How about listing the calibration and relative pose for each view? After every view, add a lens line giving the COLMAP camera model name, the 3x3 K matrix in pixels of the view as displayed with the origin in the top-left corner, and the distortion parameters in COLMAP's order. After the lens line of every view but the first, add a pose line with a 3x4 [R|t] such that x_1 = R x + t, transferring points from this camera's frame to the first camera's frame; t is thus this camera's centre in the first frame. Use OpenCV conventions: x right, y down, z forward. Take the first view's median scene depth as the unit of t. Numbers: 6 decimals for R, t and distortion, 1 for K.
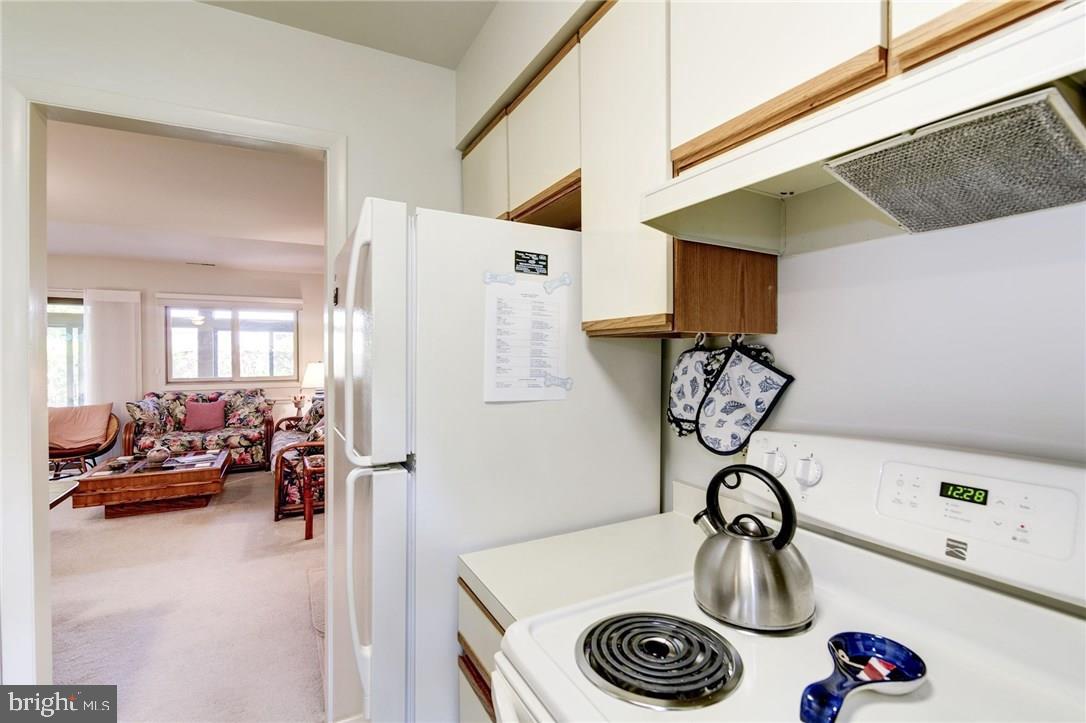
lens RADIAL K [[498.9, 0, 546.9], [0, 498.9, 361.4], [0, 0, 1]] dist [-0.003060, -0.000281]
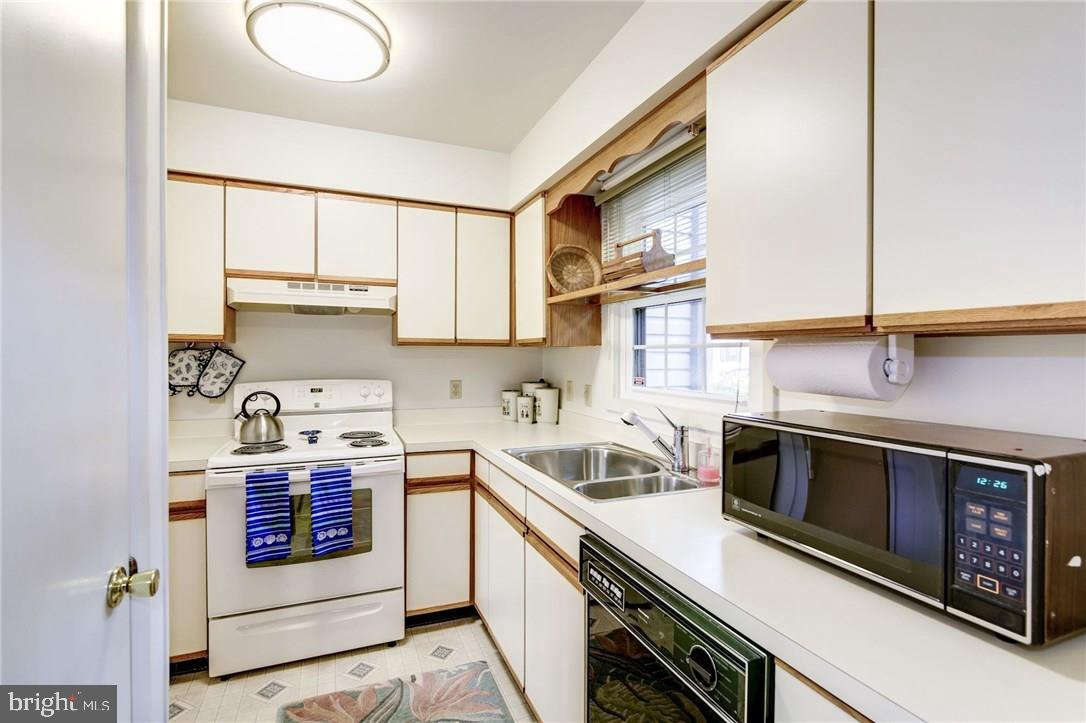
lens RADIAL K [[498.9, 0, 545.6], [0, 498.9, 359.6], [0, 0, 1]] dist [-0.003060, -0.000281]
pose [[0.096951, -0.007424, 0.995261, -1.704531], [0.009528, 0.999933, 0.006531, 0.020600], [-0.995244, 0.008850, 0.097016, -0.663366]]
